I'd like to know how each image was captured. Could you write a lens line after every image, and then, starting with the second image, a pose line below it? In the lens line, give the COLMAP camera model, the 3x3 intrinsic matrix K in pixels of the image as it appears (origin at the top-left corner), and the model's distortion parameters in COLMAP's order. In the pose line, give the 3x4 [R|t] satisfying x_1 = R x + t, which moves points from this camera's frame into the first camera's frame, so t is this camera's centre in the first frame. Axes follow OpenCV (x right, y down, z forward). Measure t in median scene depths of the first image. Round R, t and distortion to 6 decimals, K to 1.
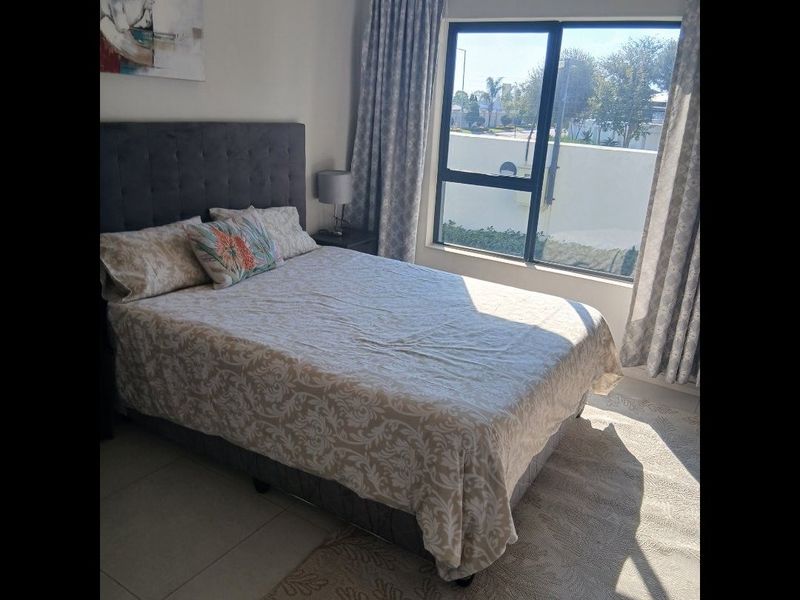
lens RADIAL K [[603.7, 0, 402.5], [0, 603.7, 302.2], [0, 0, 1]] dist [0.125358, -0.208191]
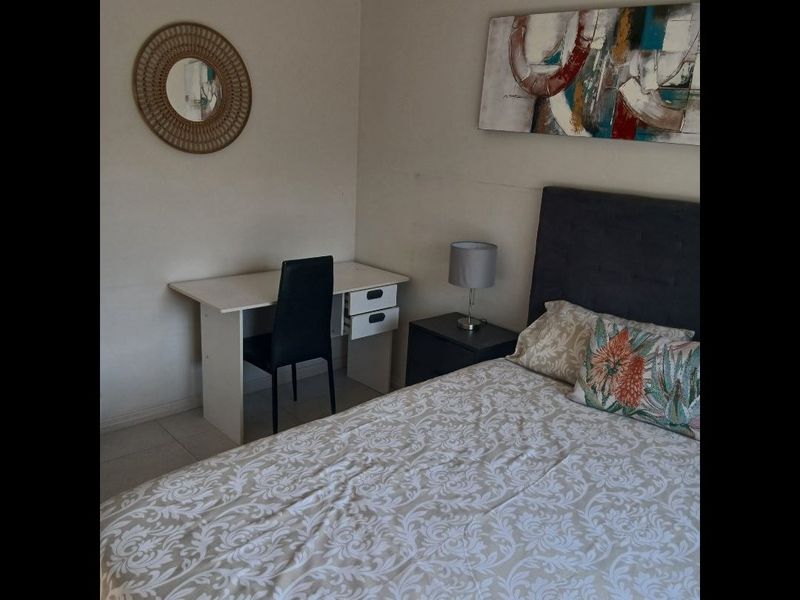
lens RADIAL K [[603.7, 0, 402.5], [0, 603.7, 302.2], [0, 0, 1]] dist [0.125358, -0.208191]
pose [[-0.250476, 0.190966, -0.949102, 0.498218], [-0.373708, 0.885297, 0.276752, -0.282965], [0.893087, 0.424007, -0.150380, 0.923121]]
